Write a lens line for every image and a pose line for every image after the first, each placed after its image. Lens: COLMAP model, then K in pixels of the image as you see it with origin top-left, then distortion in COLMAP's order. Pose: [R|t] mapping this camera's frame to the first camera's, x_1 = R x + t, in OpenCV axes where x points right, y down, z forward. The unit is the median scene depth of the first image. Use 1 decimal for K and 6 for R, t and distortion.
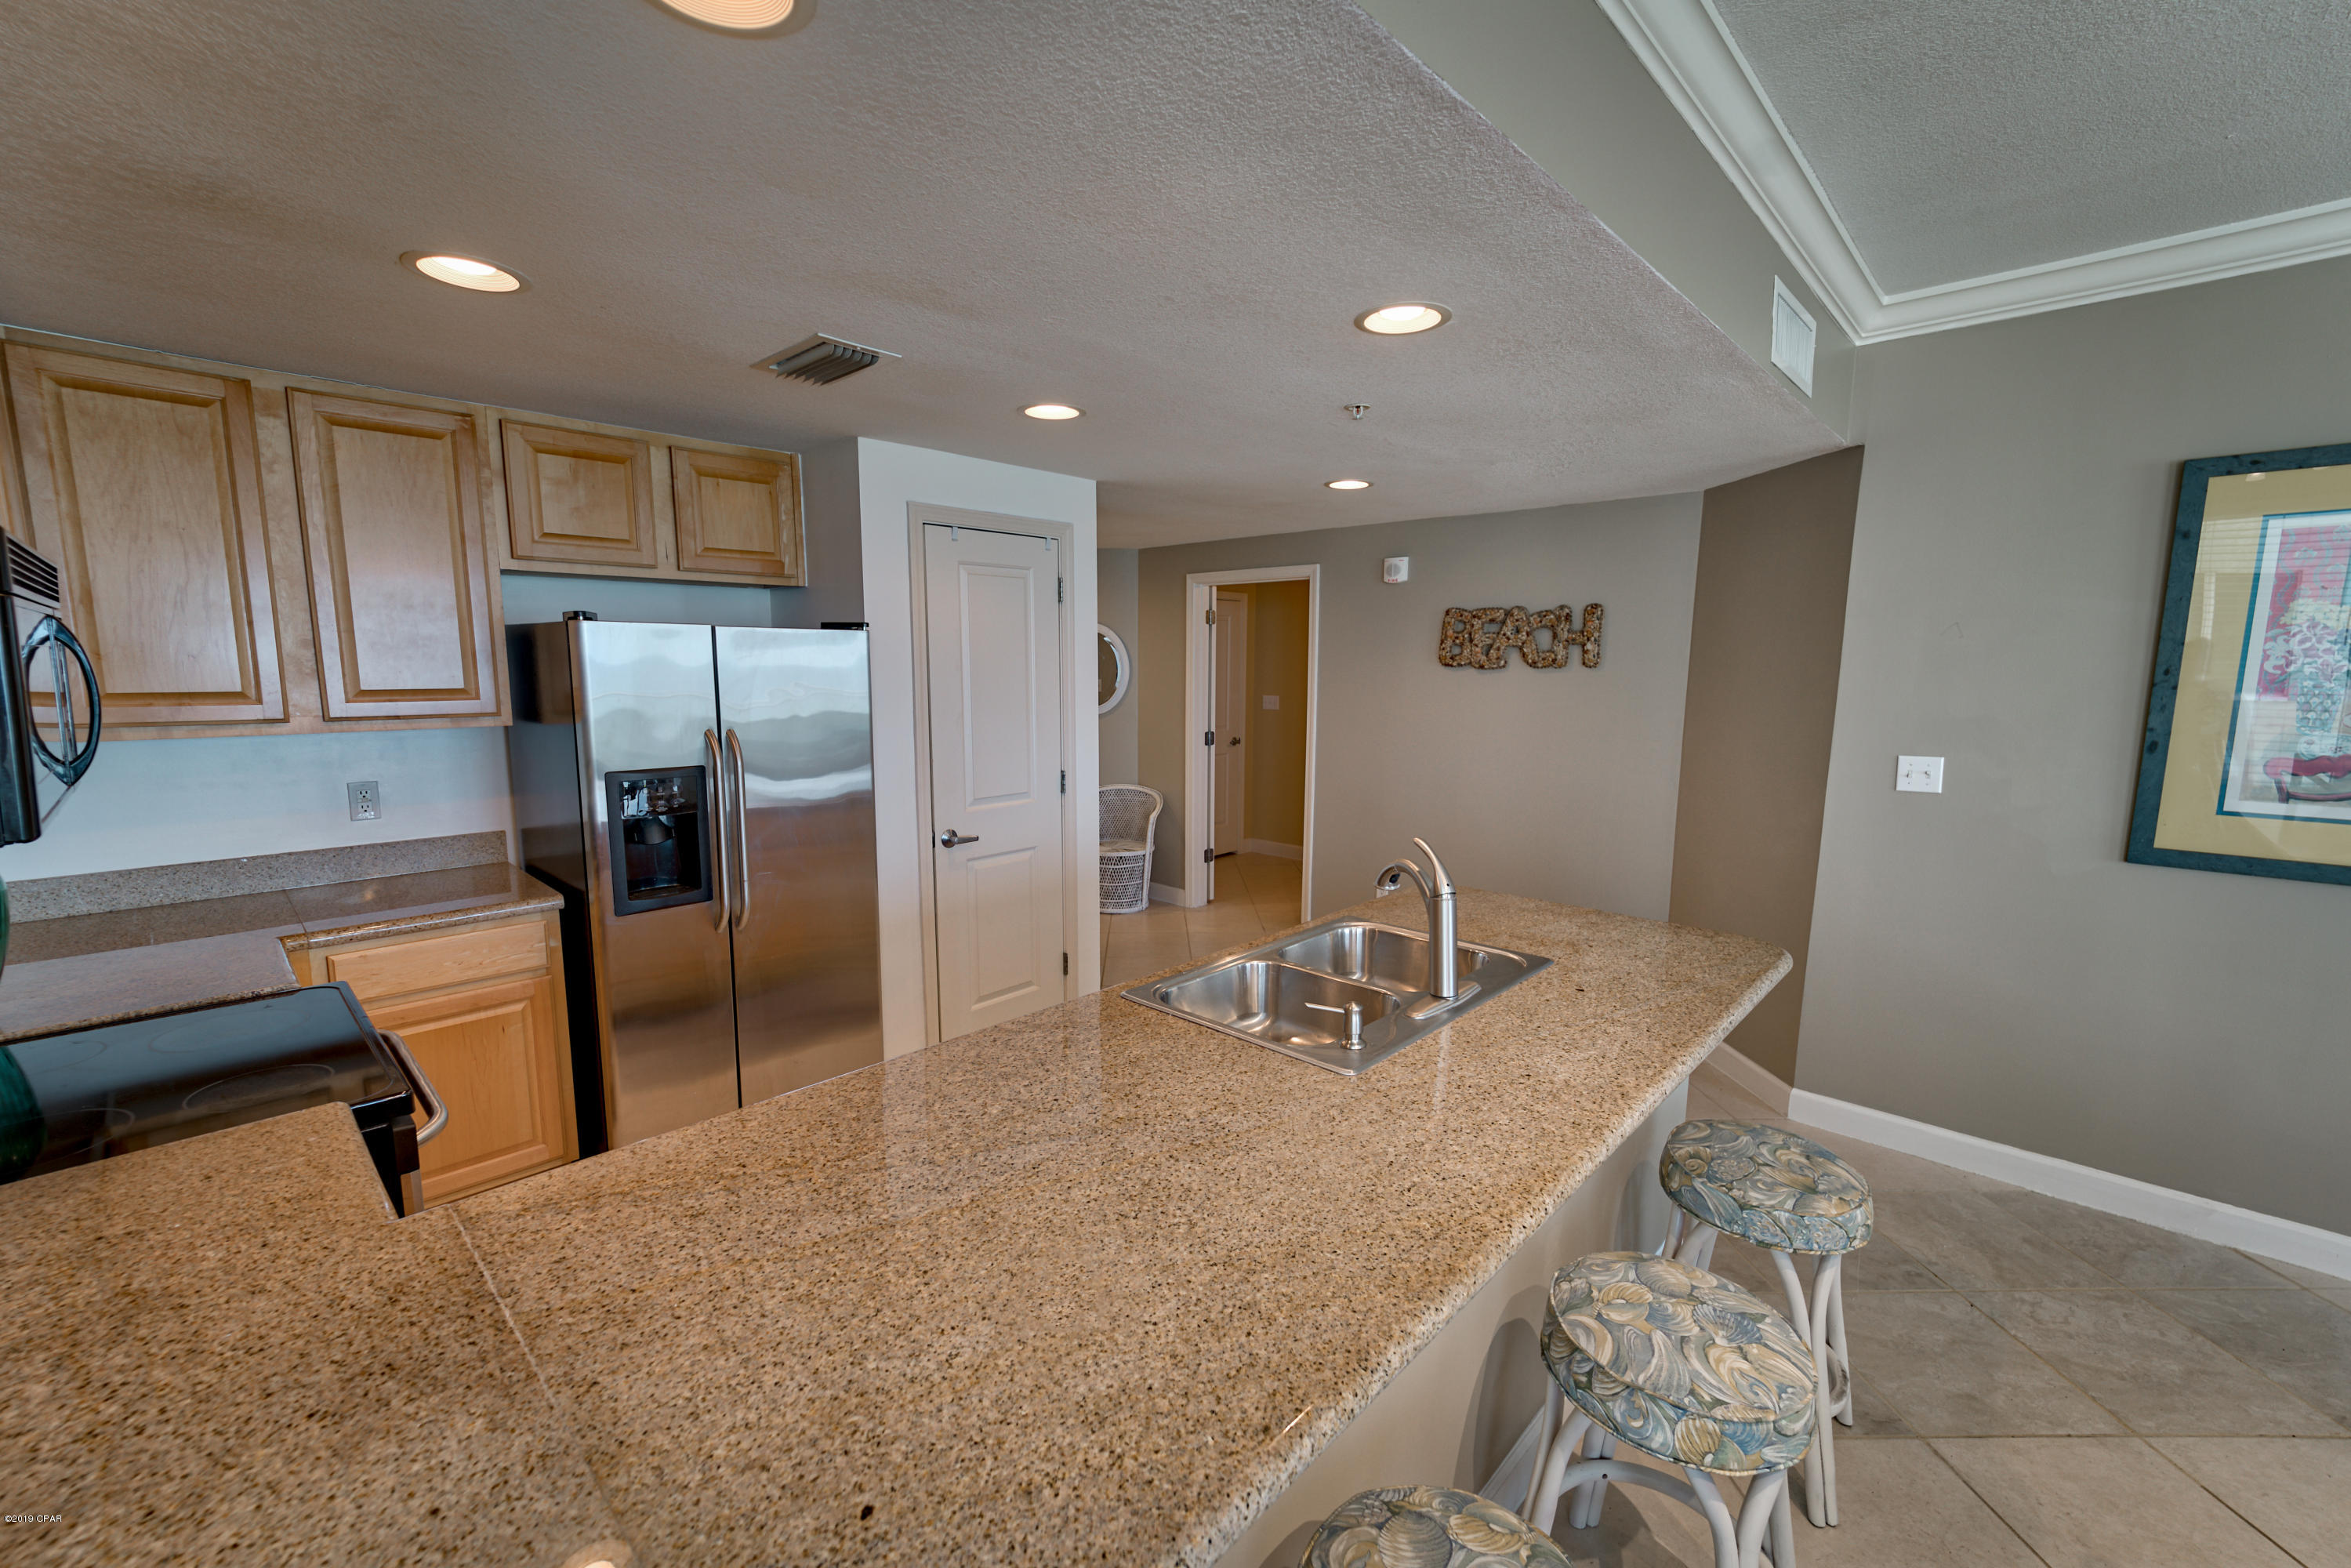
lens RADIAL K [[955.5, 0, 1174.0], [0, 955.5, 793.1], [0, 0, 1]] dist [0.001727, -0.000180]
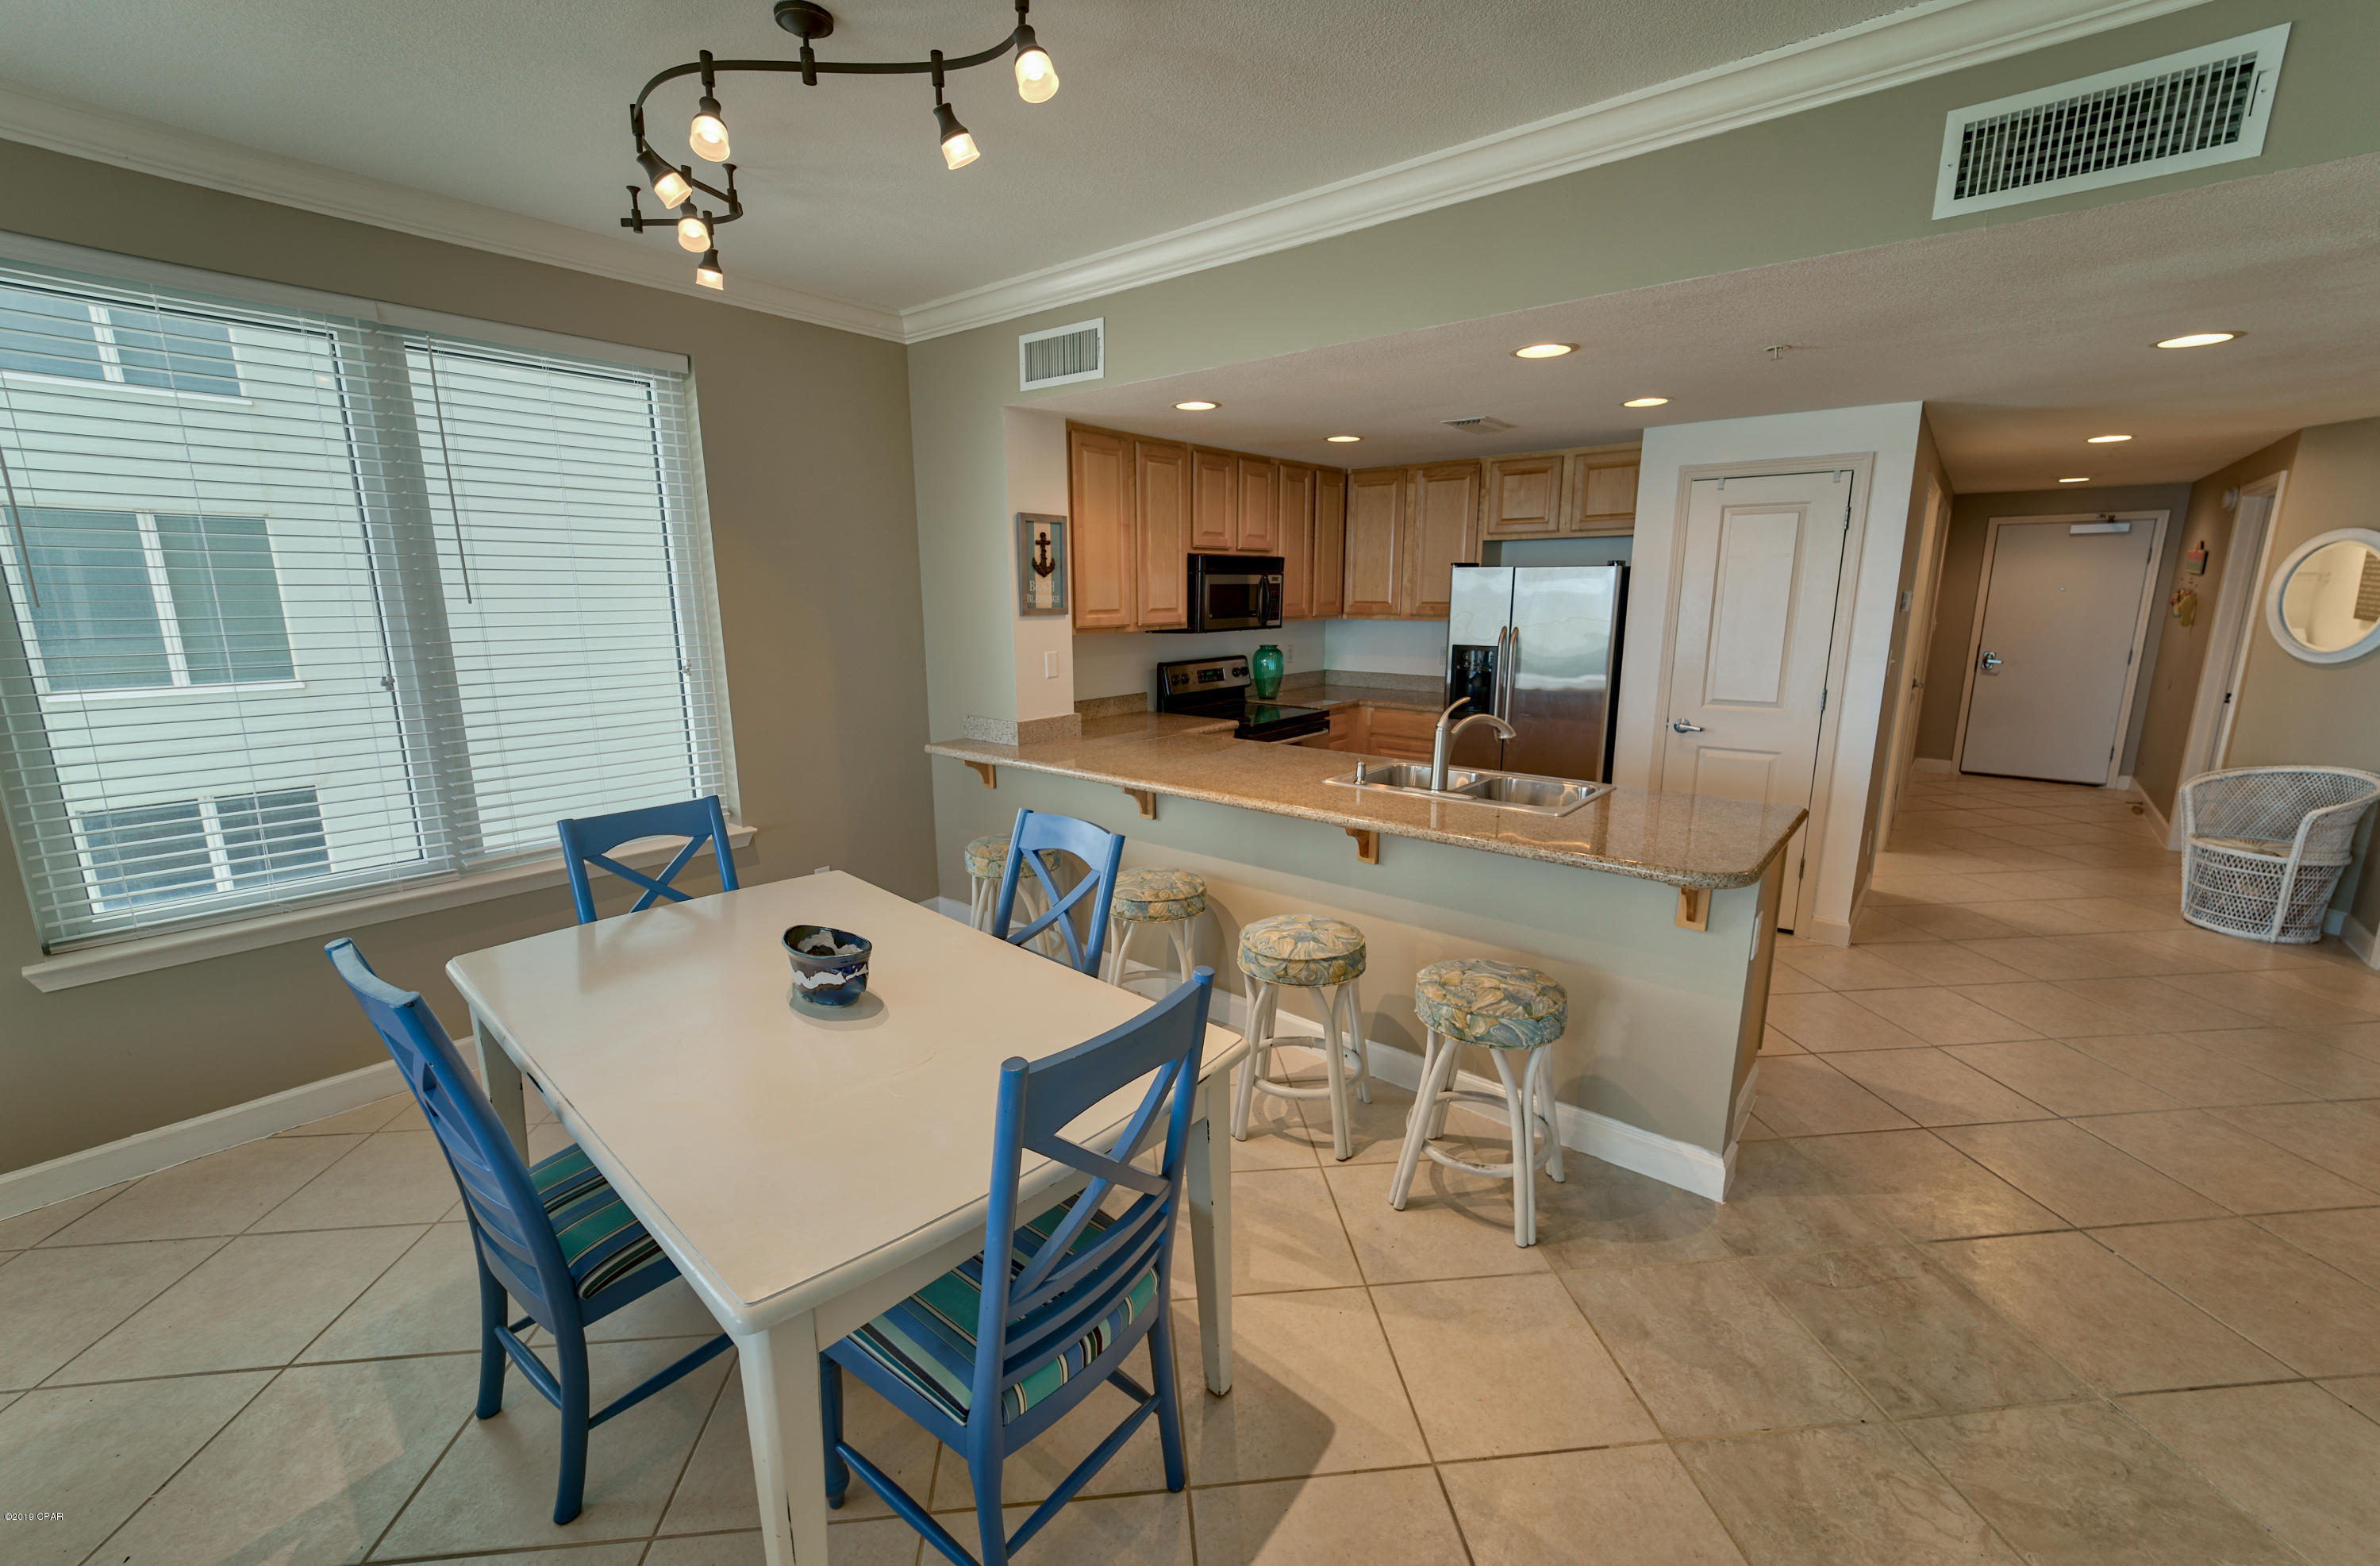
lens RADIAL K [[944.1, 0, 1190.0], [0, 944.1, 783.0], [0, 0, 1]] dist [-0.004075, -0.000426]
pose [[0.070258, 0.197169, -0.977849, 1.141559], [-0.133881, 0.973266, 0.186626, -0.028988], [0.988504, 0.117803, 0.094777, 0.261012]]
